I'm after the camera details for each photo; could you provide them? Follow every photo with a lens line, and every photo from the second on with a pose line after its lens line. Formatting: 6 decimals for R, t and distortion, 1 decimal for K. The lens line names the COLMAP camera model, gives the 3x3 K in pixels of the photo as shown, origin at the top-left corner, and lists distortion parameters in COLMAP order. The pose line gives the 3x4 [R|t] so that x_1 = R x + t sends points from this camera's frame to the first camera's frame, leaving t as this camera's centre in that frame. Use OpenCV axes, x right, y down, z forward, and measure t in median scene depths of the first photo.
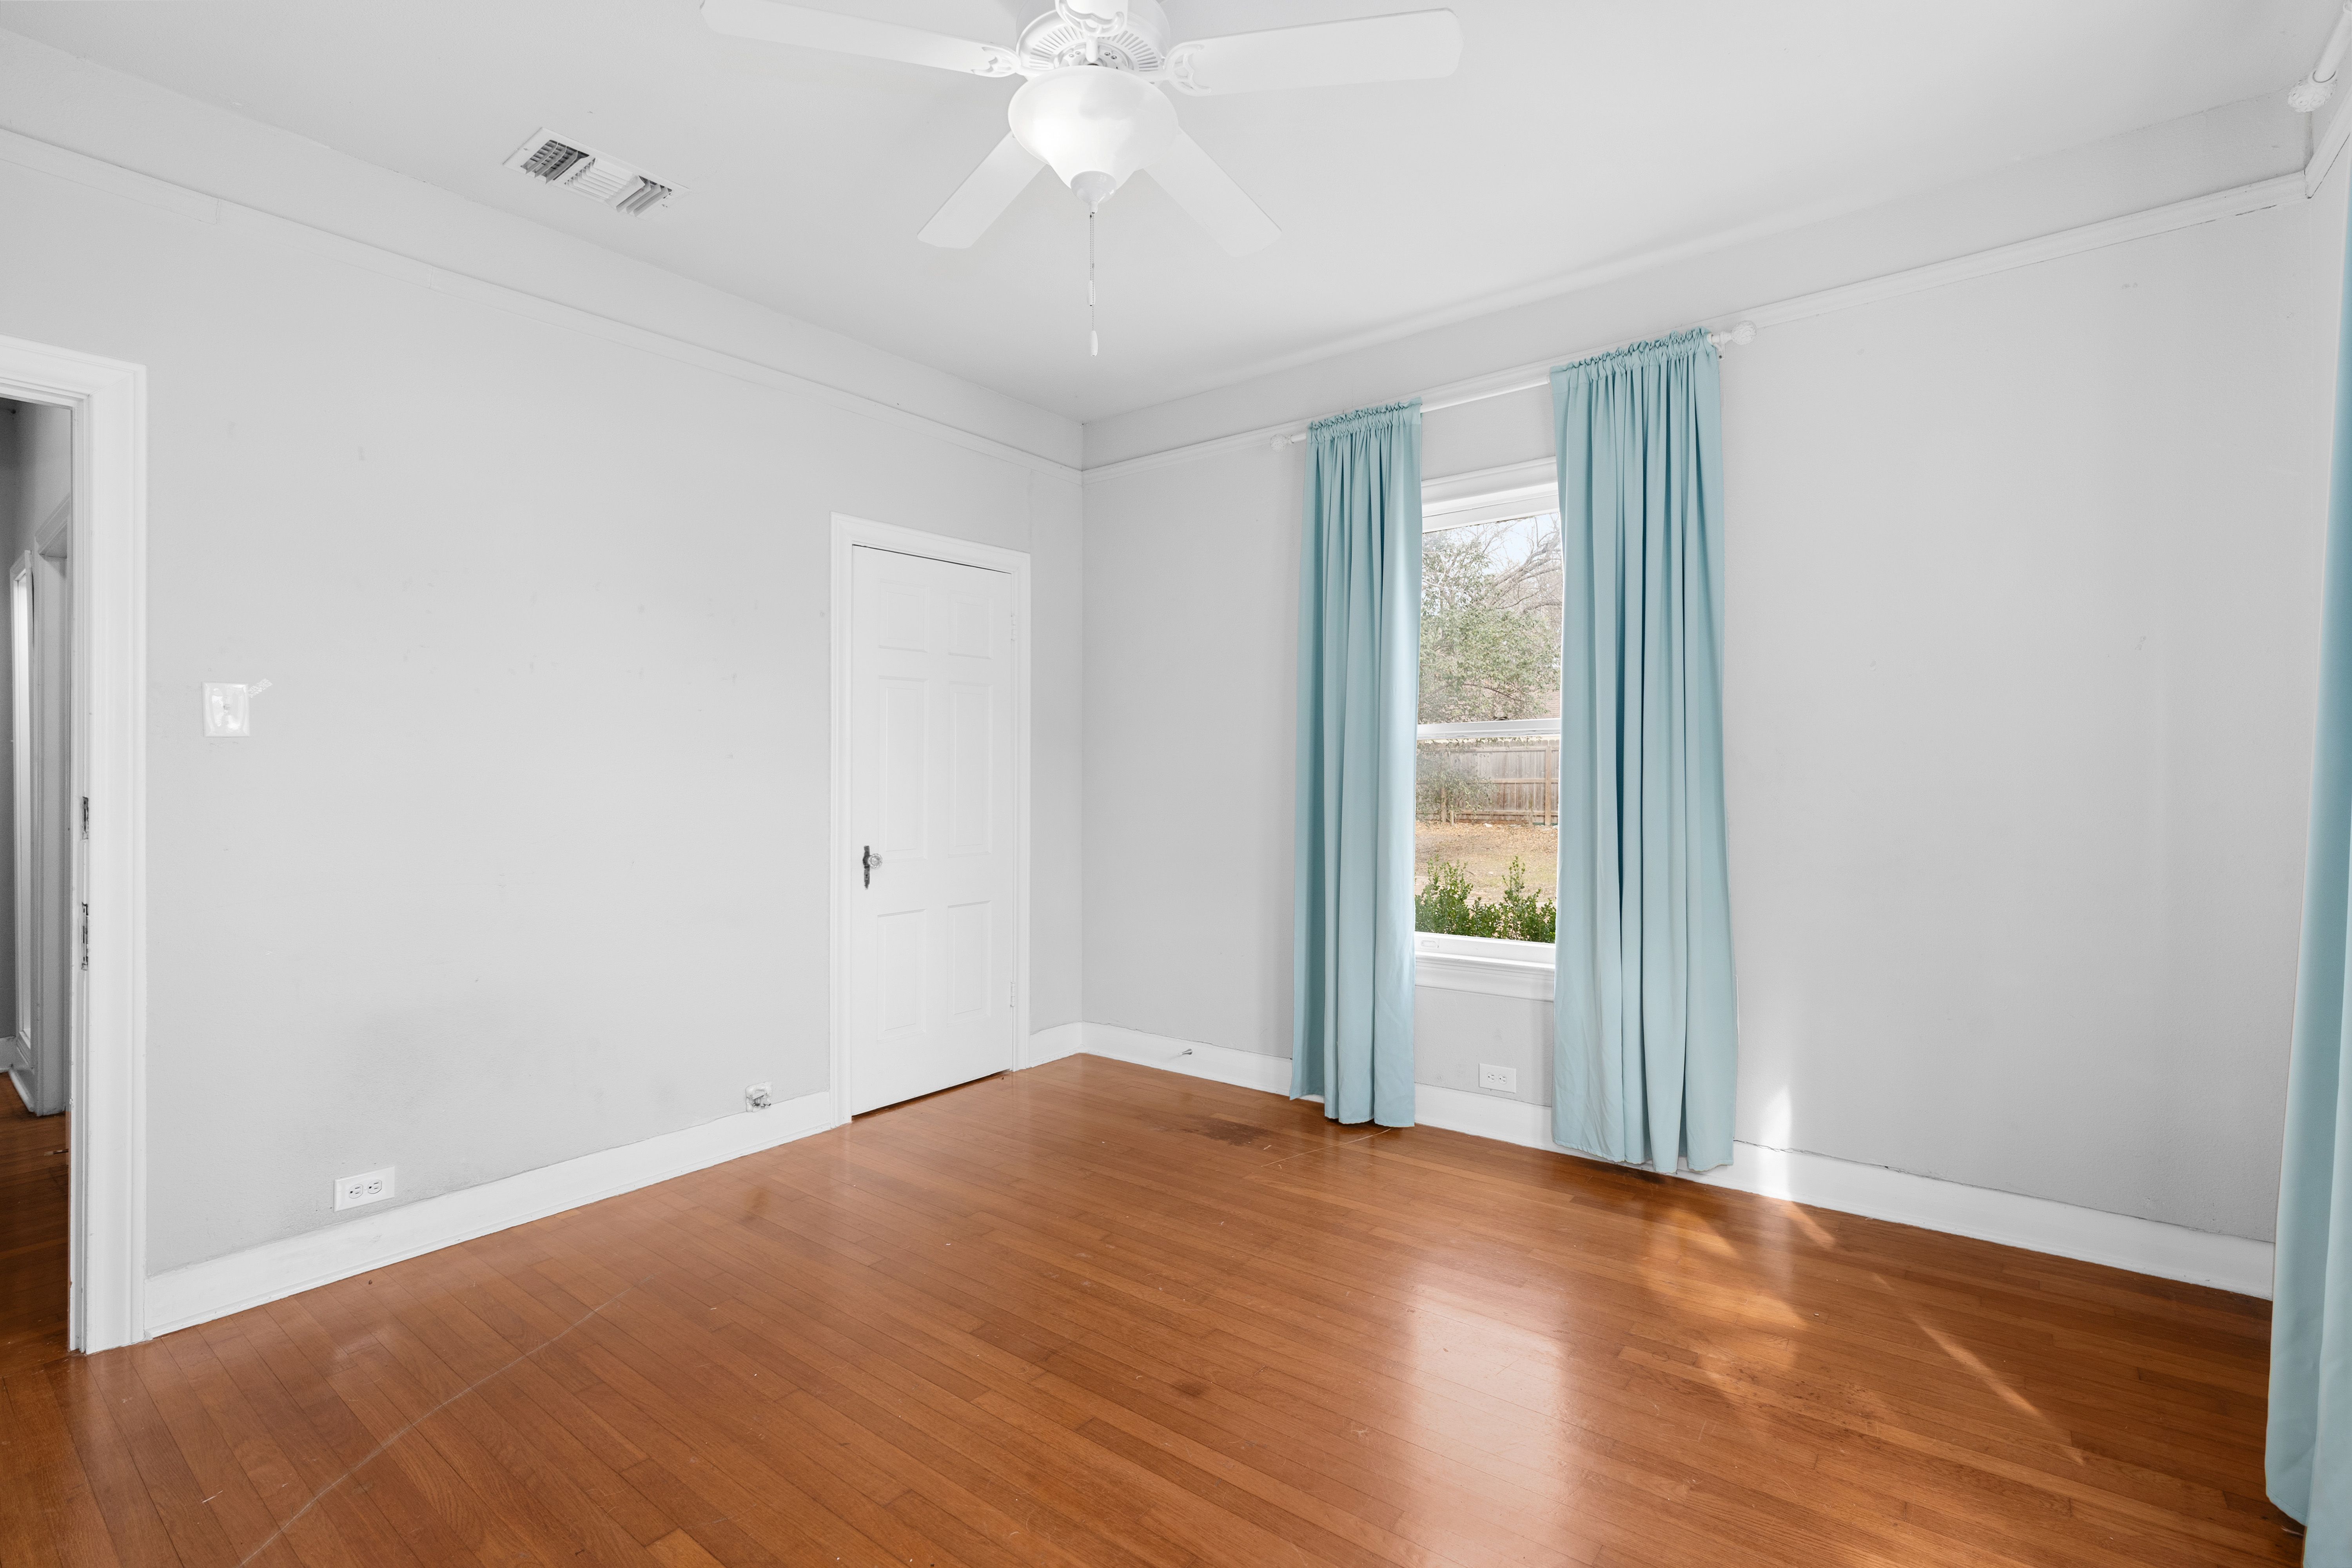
lens RADIAL K [[1074.7, 0, 1181.7], [0, 1074.7, 770.5], [0, 0, 1]] dist [-0.006318, 0.001091]
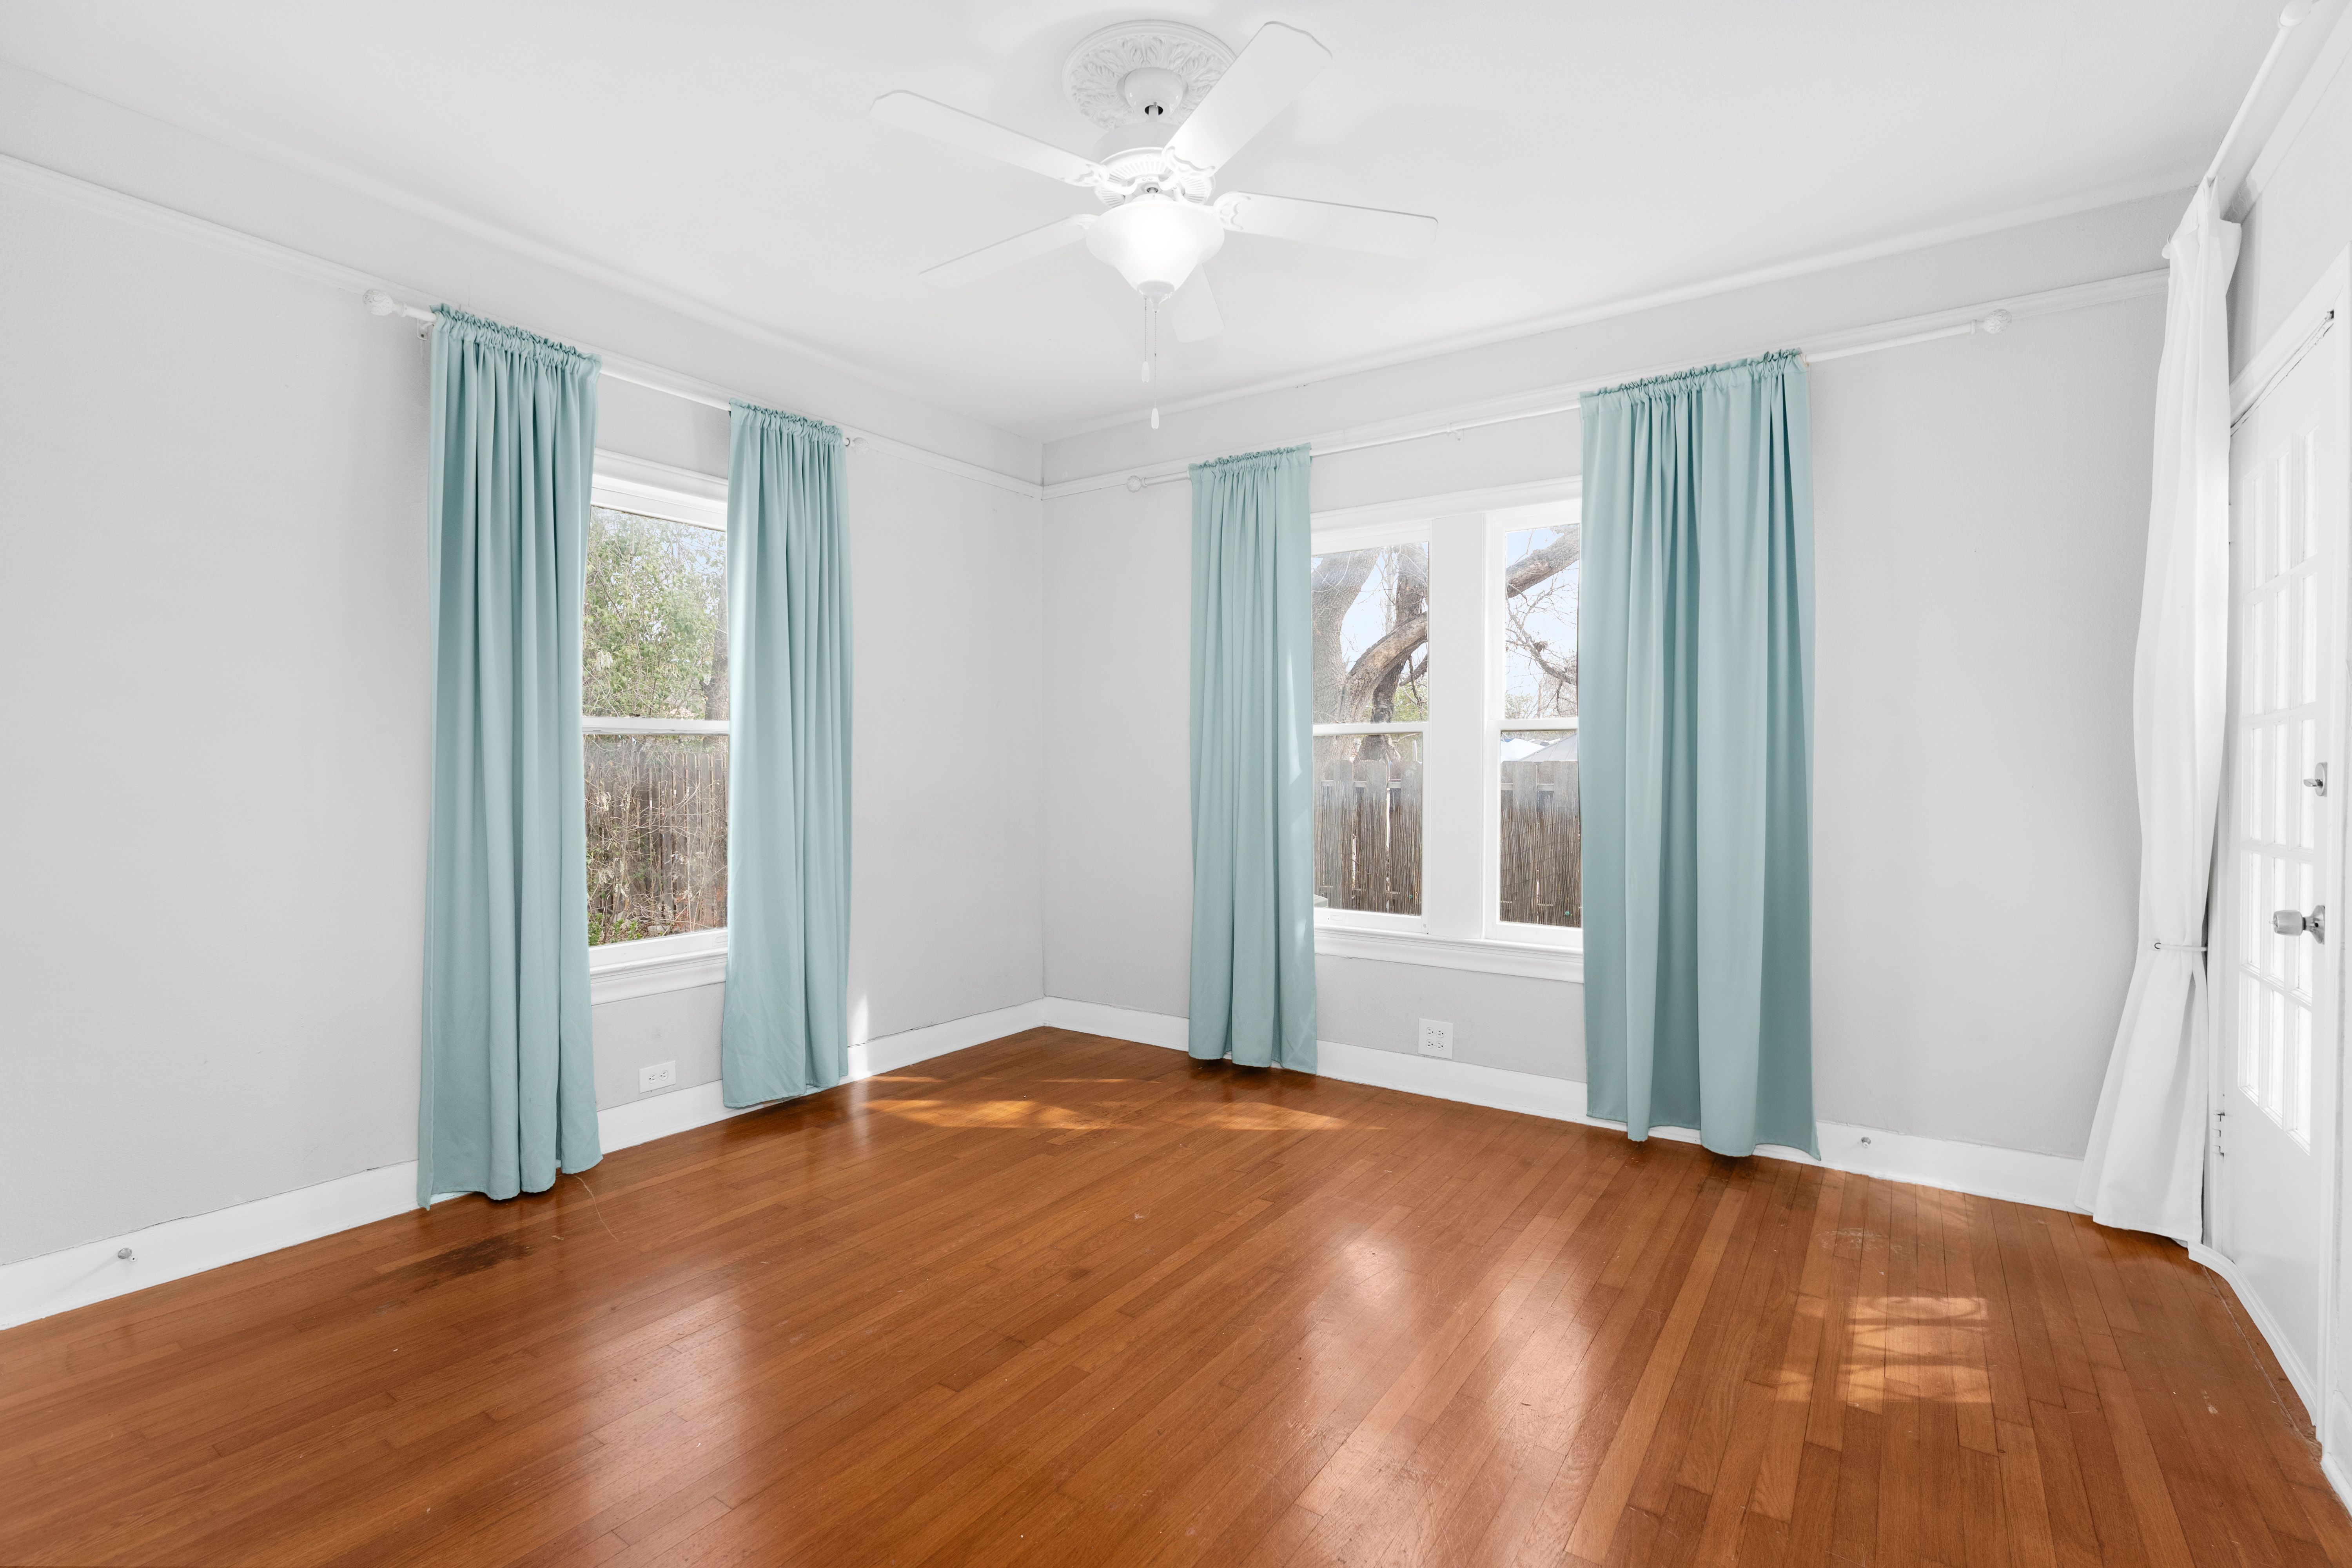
lens RADIAL K [[1074.7, 0, 1187.5], [0, 1074.7, 780.6], [0, 0, 1]] dist [-0.006318, 0.001091]
pose [[-0.065077, -0.004686, 0.997869, -0.972086], [-0.005001, 0.999978, 0.004370, 0.006578], [-0.997868, -0.004706, -0.065099, 0.764512]]
